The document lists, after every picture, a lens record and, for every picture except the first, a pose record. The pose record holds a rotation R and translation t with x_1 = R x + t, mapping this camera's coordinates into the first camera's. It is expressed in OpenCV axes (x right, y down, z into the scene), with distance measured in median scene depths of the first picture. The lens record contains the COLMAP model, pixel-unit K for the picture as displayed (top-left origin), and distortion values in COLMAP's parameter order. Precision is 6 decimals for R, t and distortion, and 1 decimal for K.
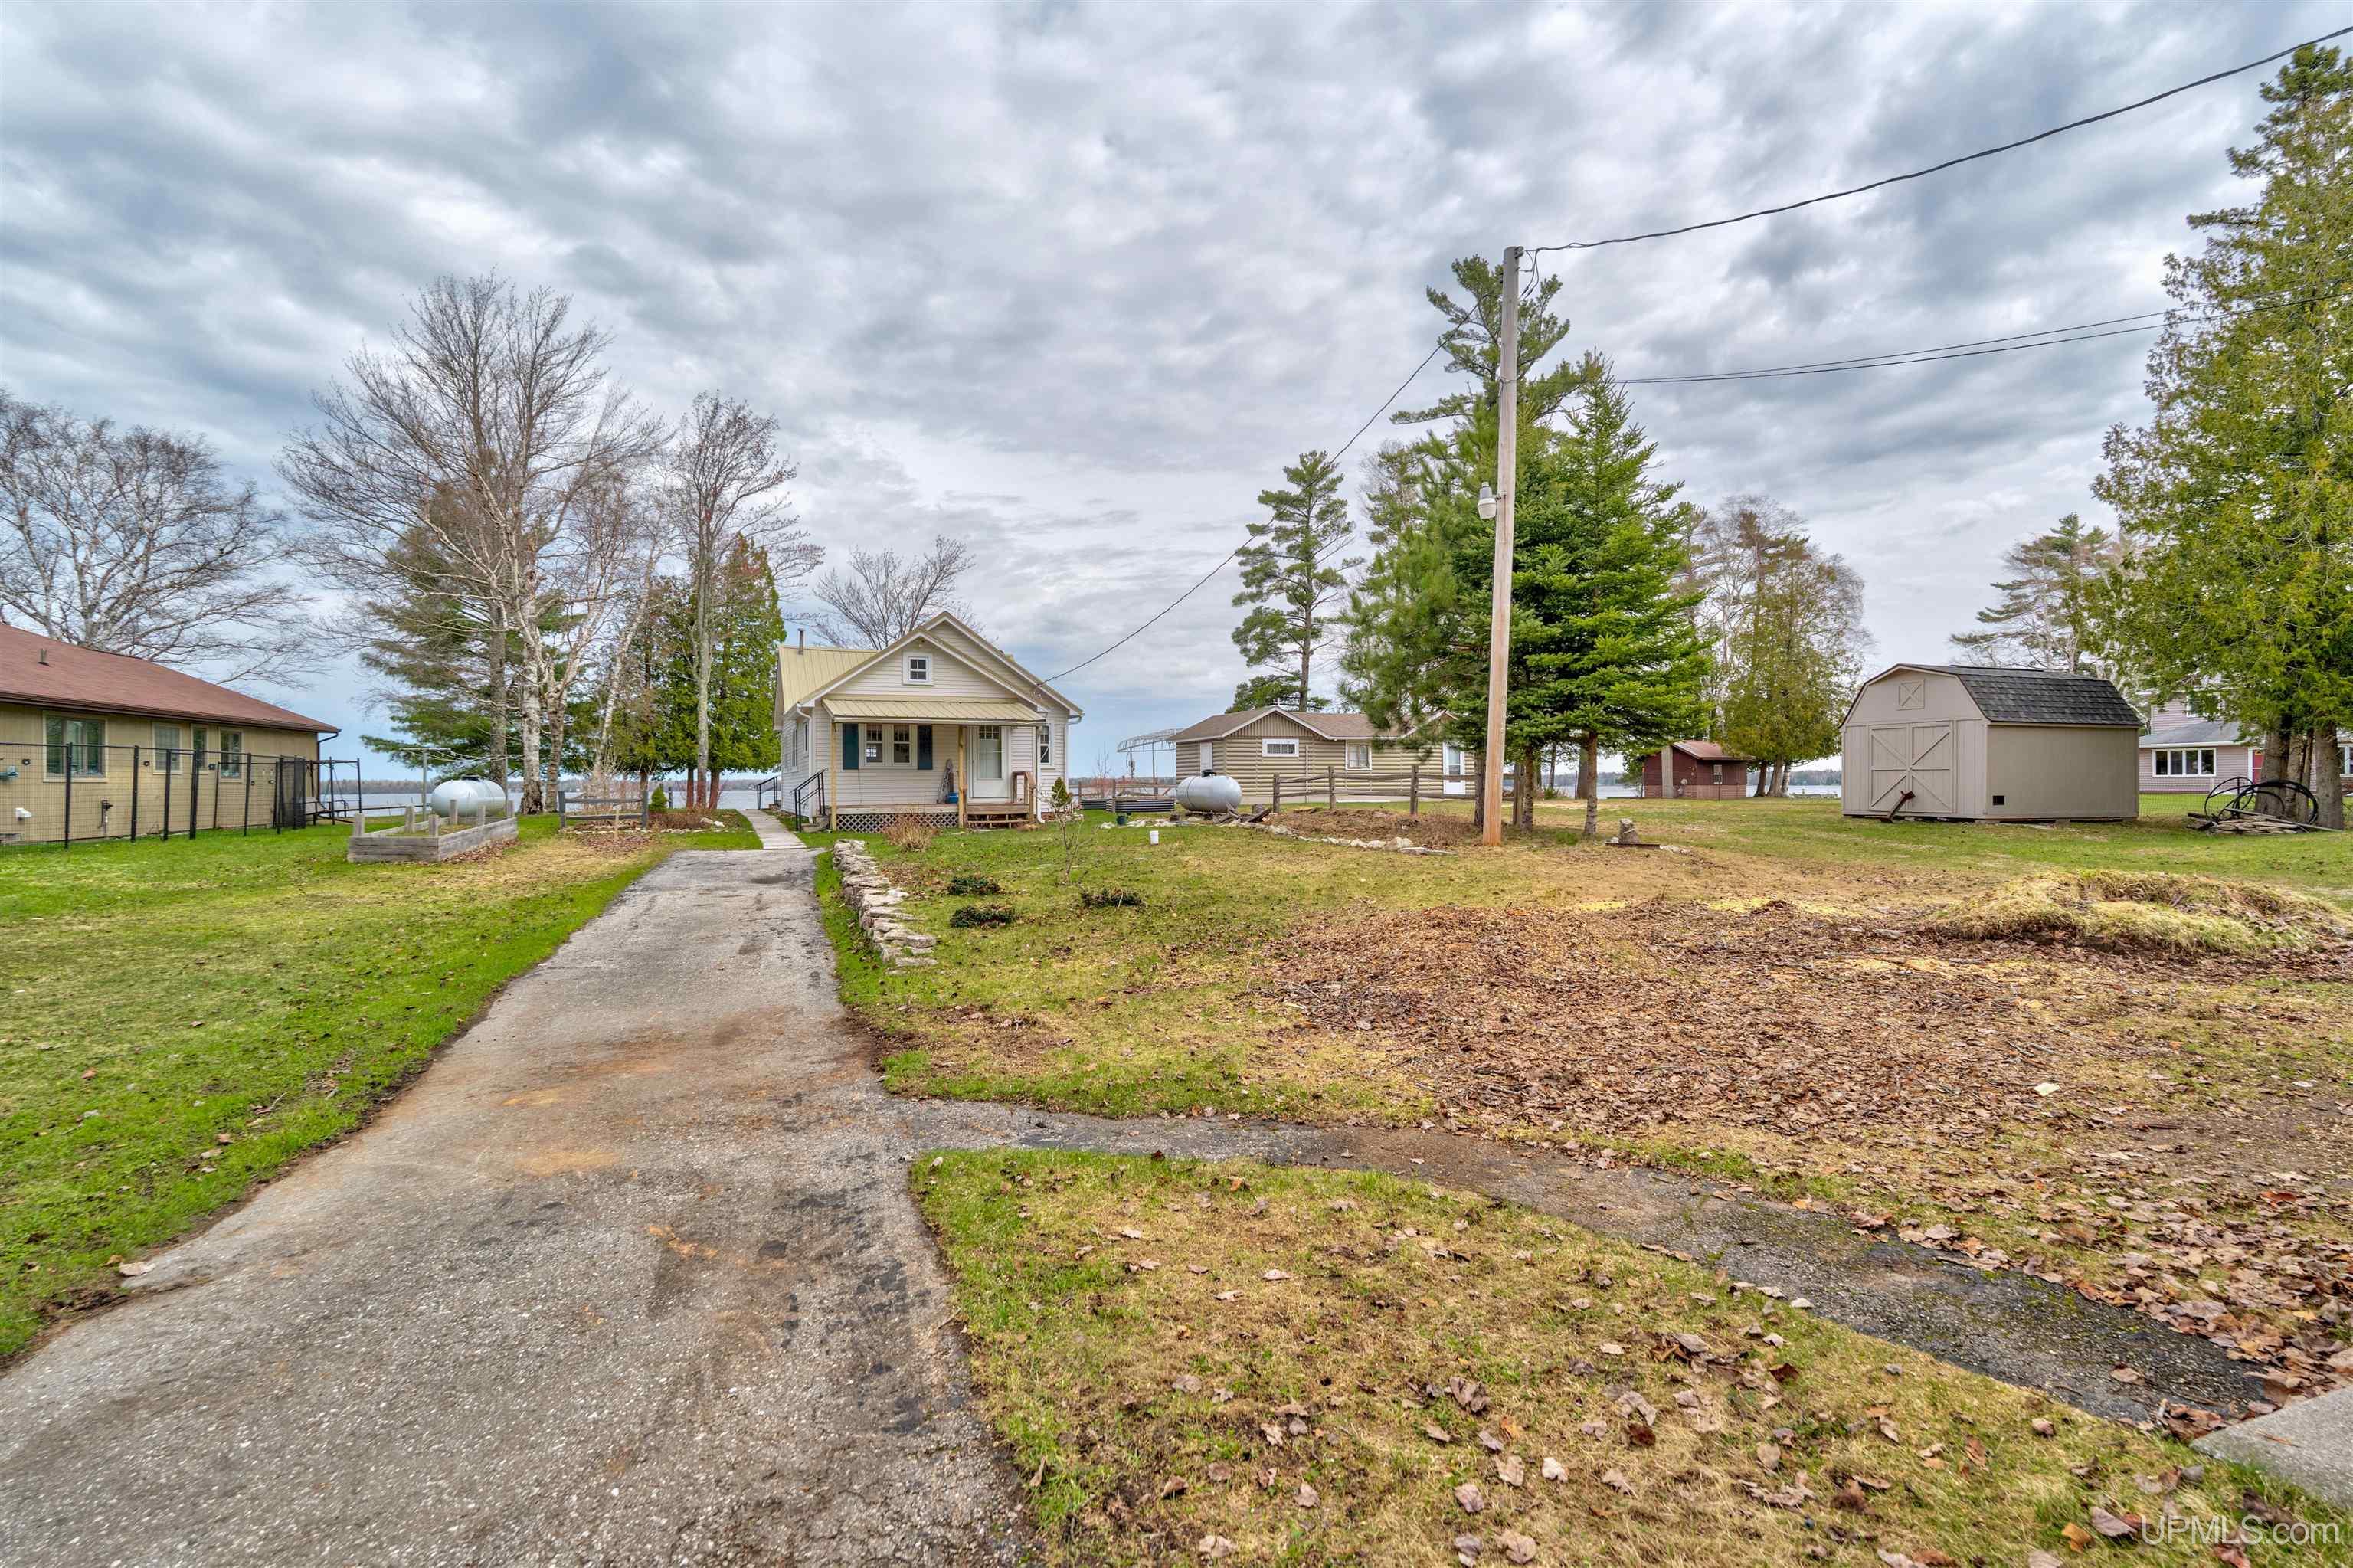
lens RADIAL K [[1079.6, 0, 1171.1], [0, 1079.6, 779.1], [0, 0, 1]] dist [0.023168, 0.000987]
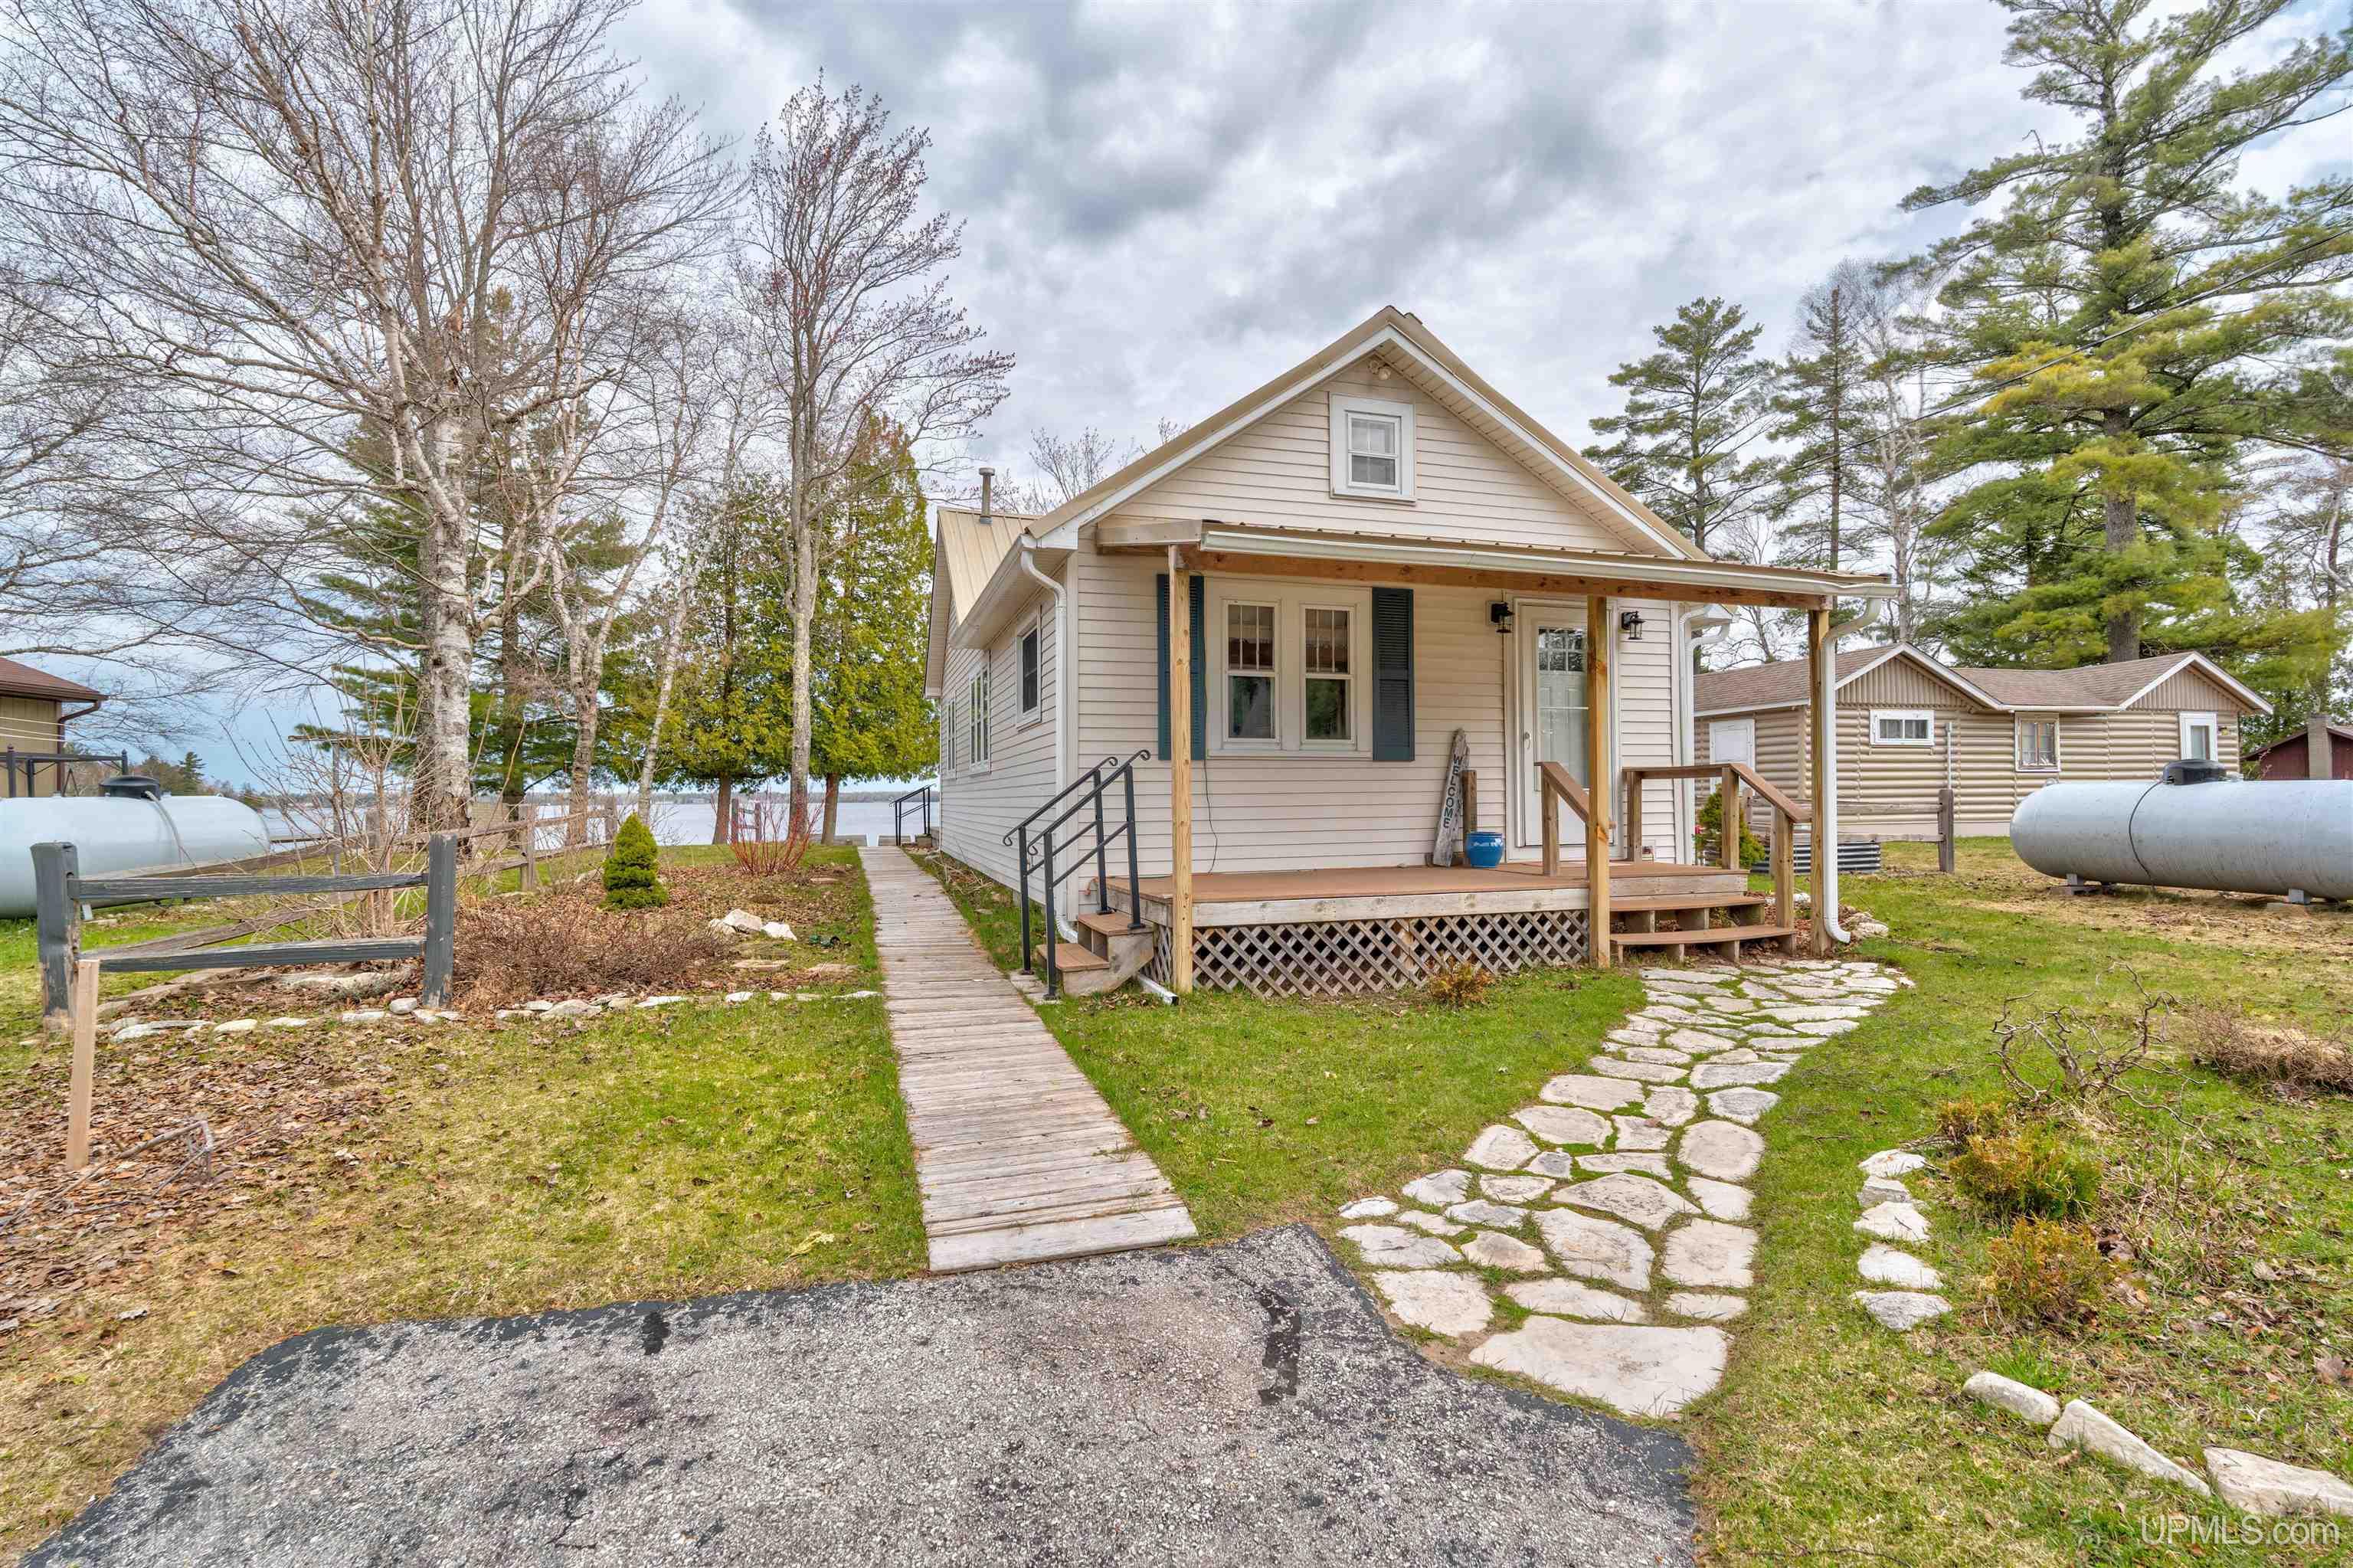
lens RADIAL K [[1079.6, 0, 1192.5], [0, 1079.6, 797.5], [0, 0, 1]] dist [0.023168, 0.000987]
pose [[0.995450, 0.000023, -0.095289, -0.182691], [0.000485, 0.999986, 0.005310, 0.000436], [0.095288, -0.005332, 0.995436, 0.477152]]
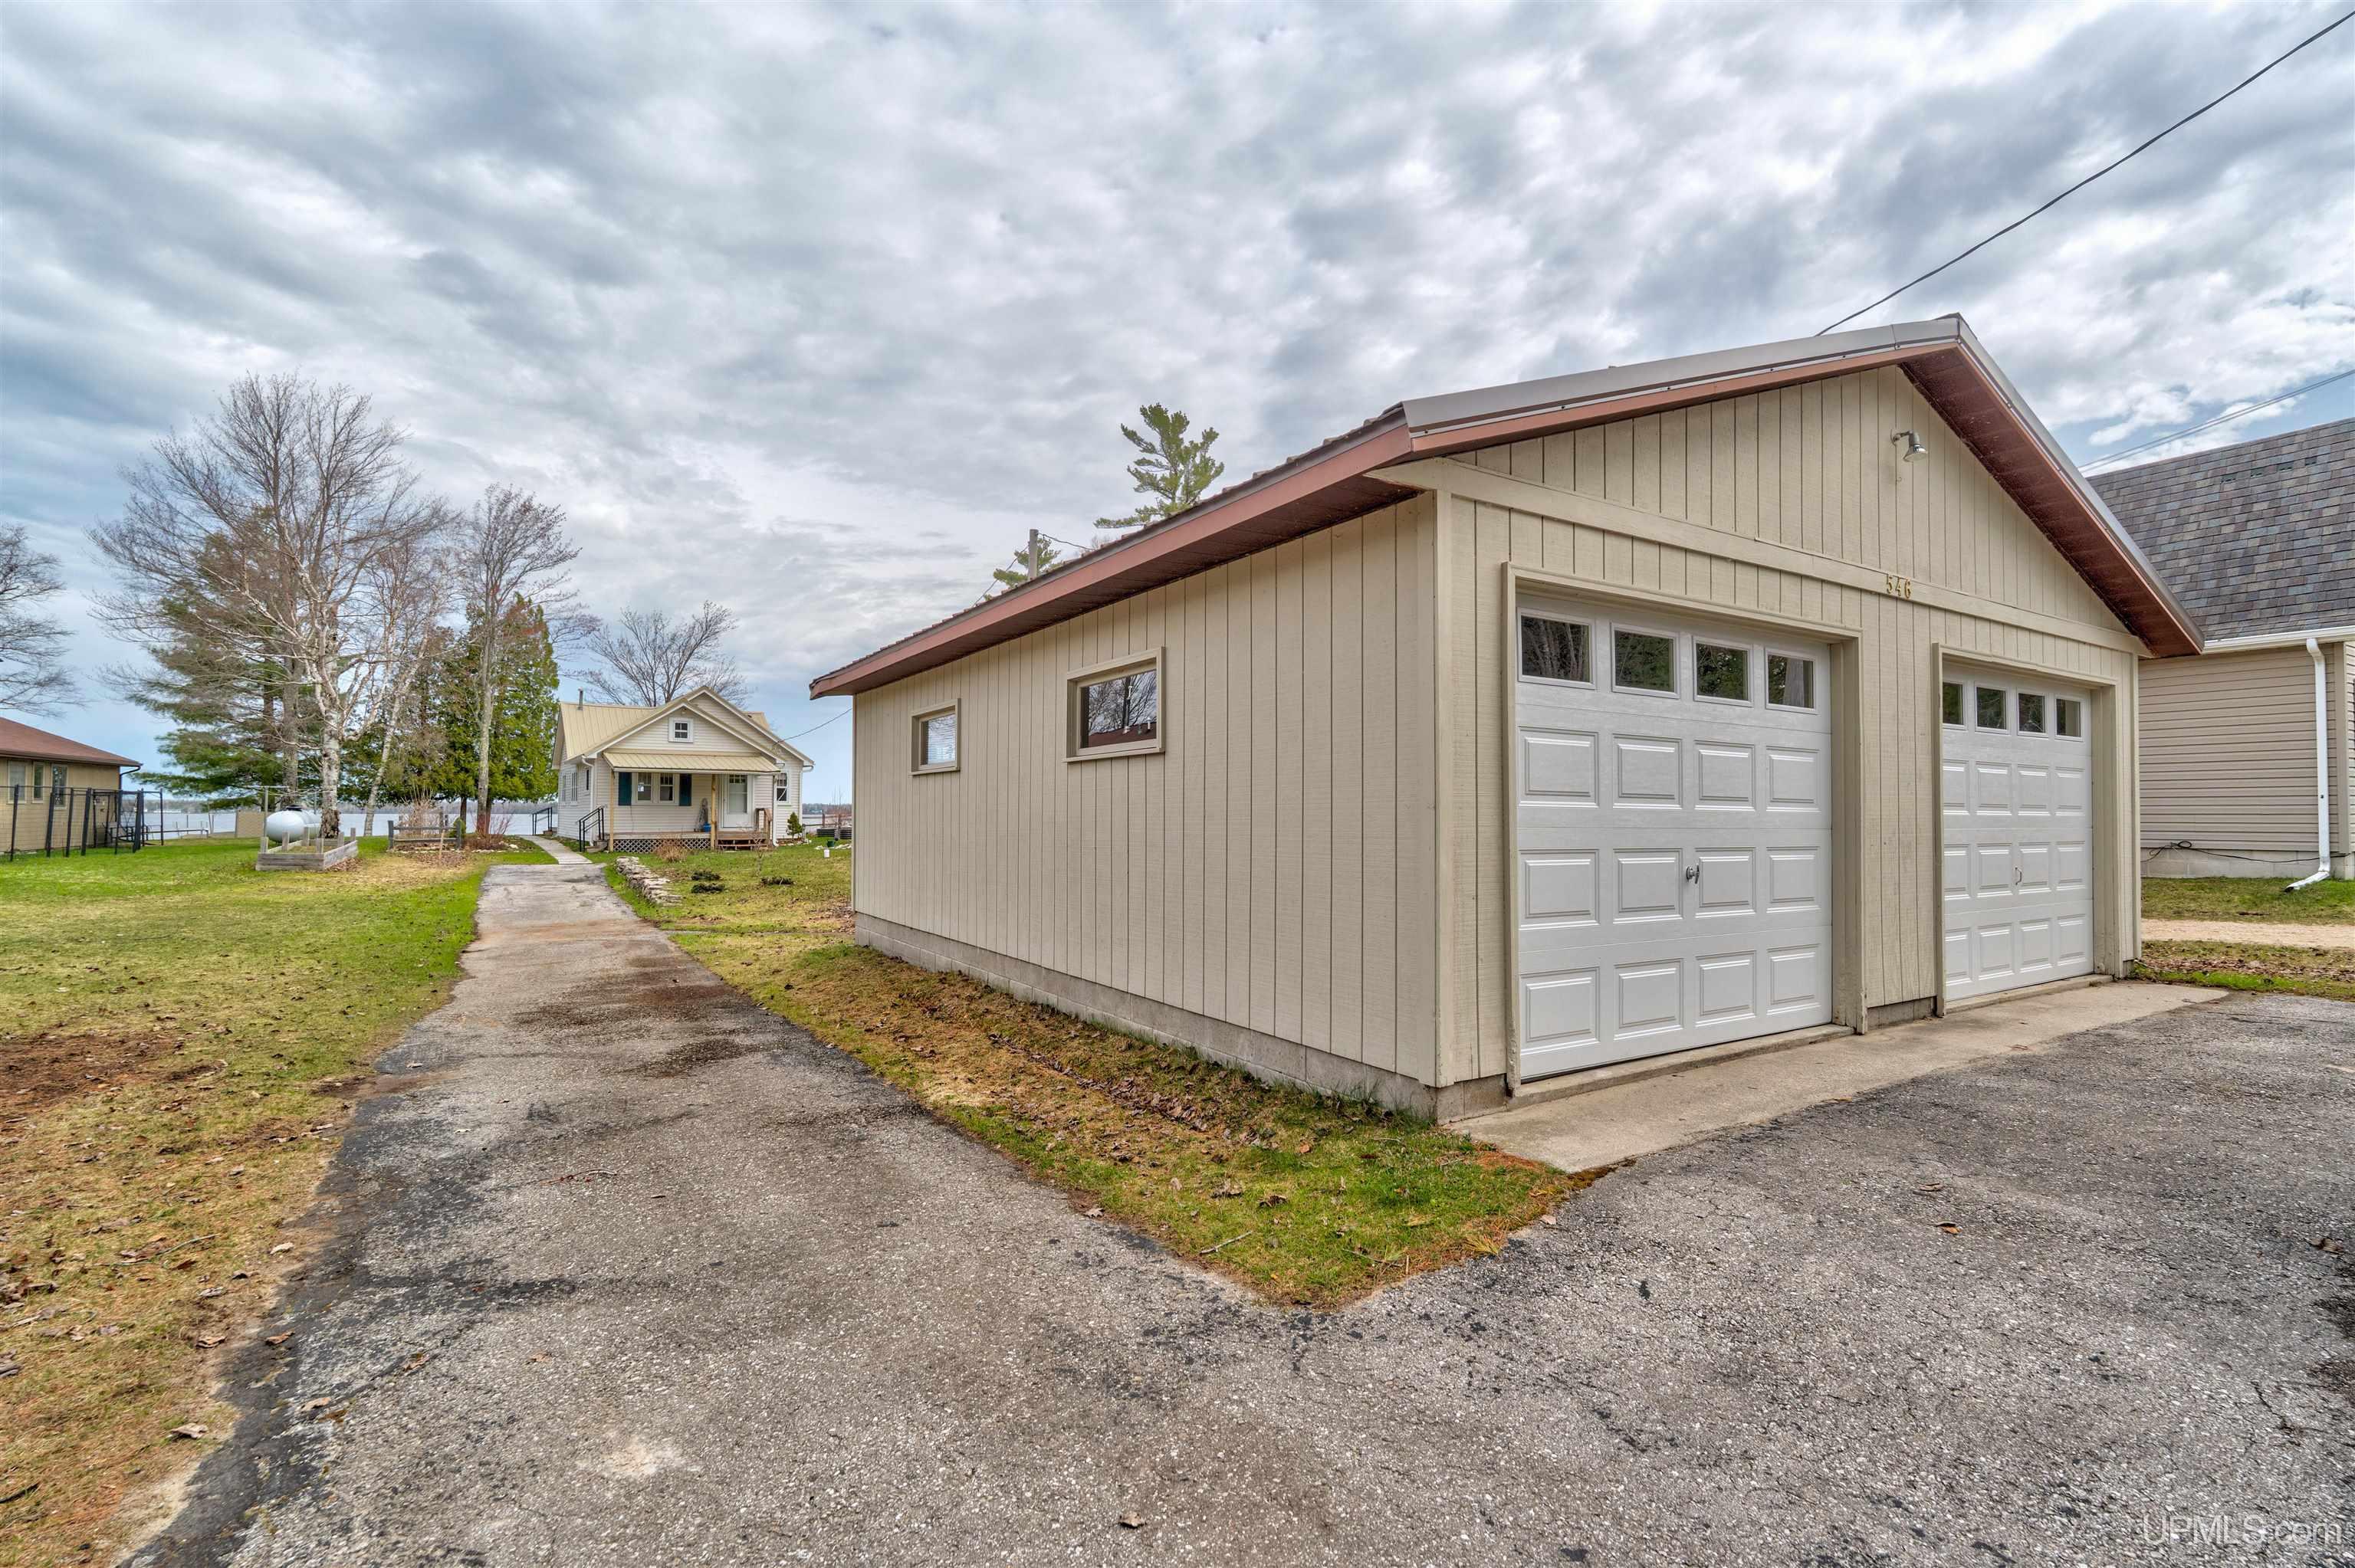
lens RADIAL K [[1080.3, 0, 1165.0], [0, 1080.3, 769.1], [0, 0, 1]] dist [0.023168, 0.000987]
pose [[0.982385, 0.015815, 0.186199, 0.072683], [-0.009284, 0.999312, -0.035894, -0.008299], [-0.186639, 0.033533, 0.981856, -0.298536]]
